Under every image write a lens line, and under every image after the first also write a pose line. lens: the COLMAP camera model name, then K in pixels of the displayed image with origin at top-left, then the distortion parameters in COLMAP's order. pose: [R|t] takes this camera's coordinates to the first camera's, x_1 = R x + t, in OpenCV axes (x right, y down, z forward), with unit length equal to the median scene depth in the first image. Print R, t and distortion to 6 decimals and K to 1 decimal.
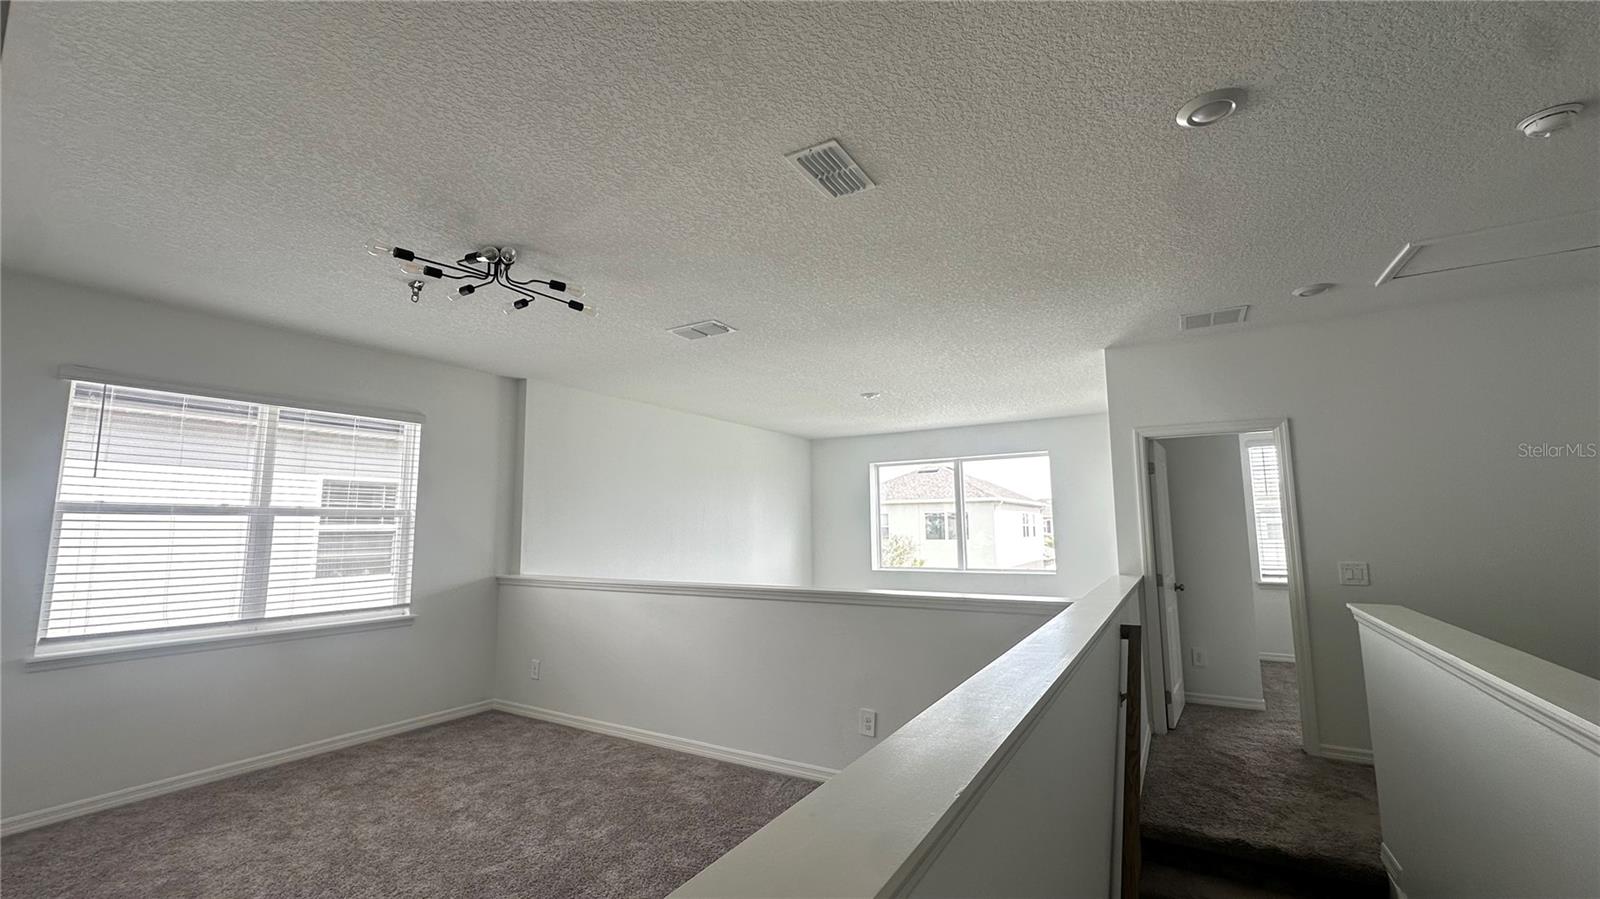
lens RADIAL K [[642.0, 0, 801.0], [0, 642.0, 449.2], [0, 0, 1]] dist [-0.002975, 0.000345]
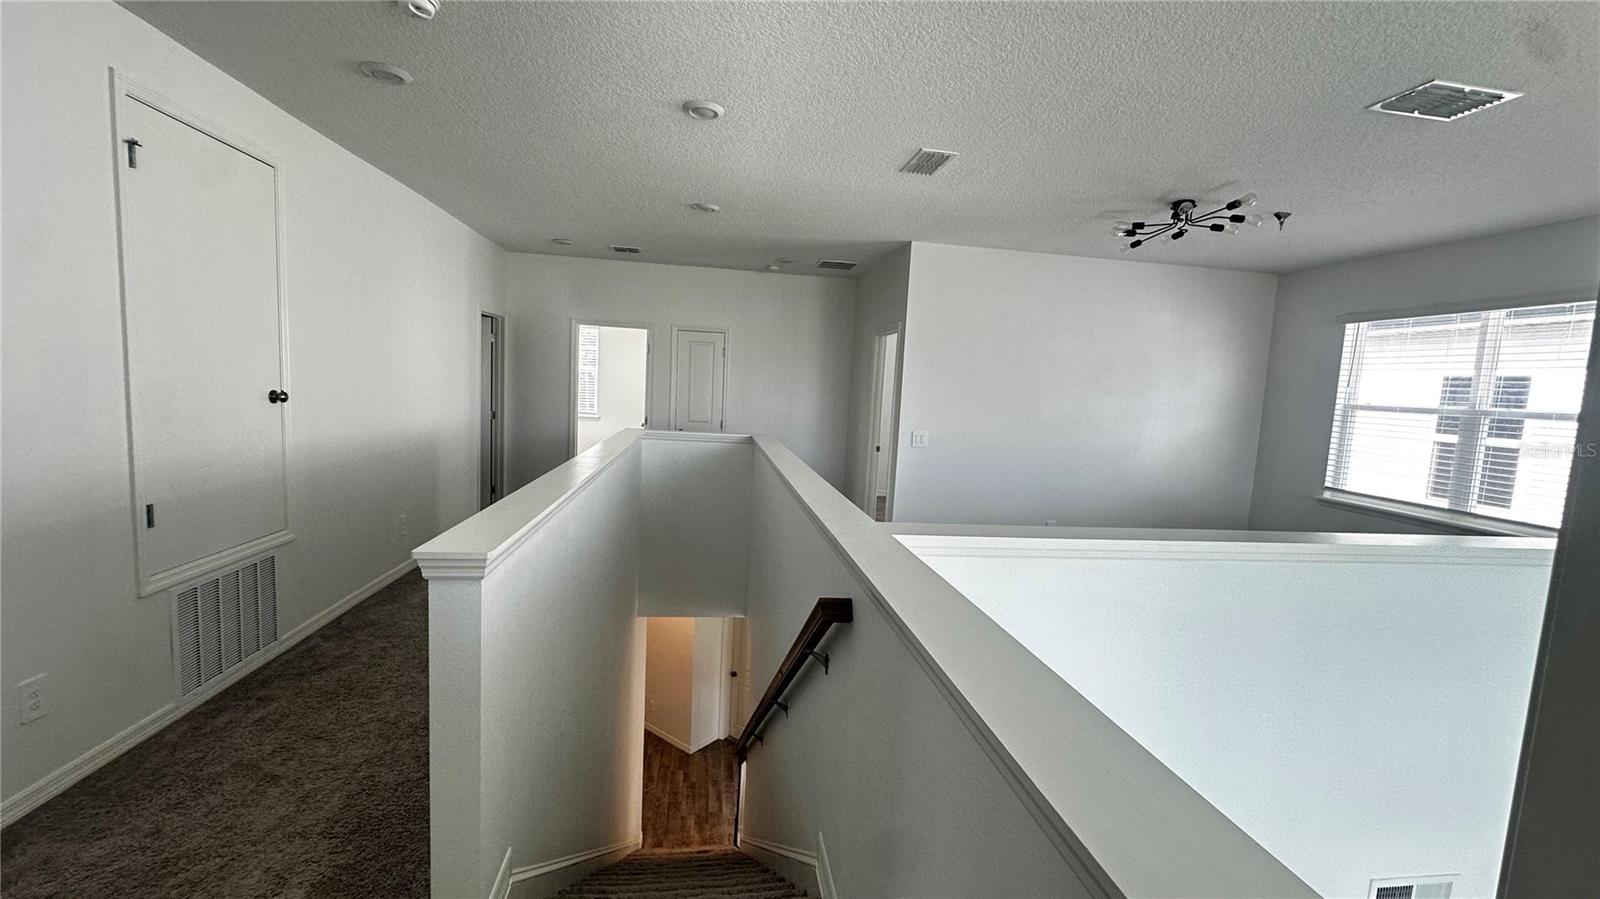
lens RADIAL K [[642.0, 0, 801.0], [0, 642.0, 449.2], [0, 0, 1]] dist [-0.002975, 0.000345]
pose [[-0.776383, 0.020334, -0.629933, 0.731579], [0.023597, 0.999716, 0.003187, 0.131609], [0.629819, -0.012390, -0.776643, 1.162211]]
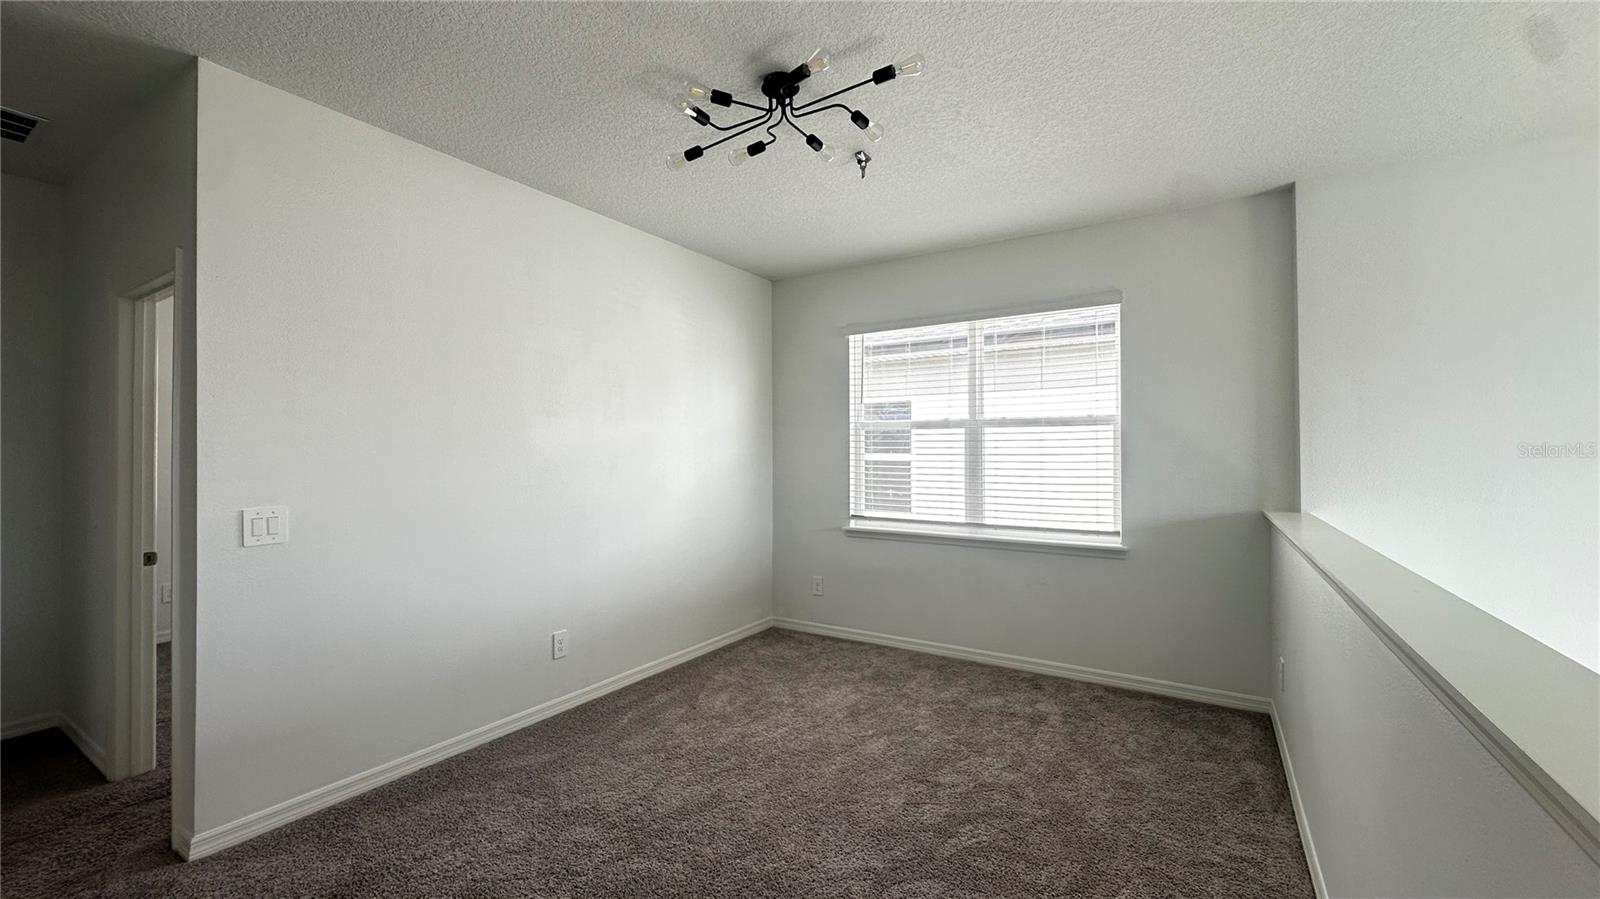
lens RADIAL K [[635.6, 0, 797.9], [0, 635.6, 444.0], [0, 0, 1]] dist [-0.002323, -0.000139]
pose [[-0.026773, -0.009074, -0.999600, 0.226023], [0.123396, 0.992281, -0.012313, 0.111046], [0.991996, -0.123676, -0.025447, 0.759537]]
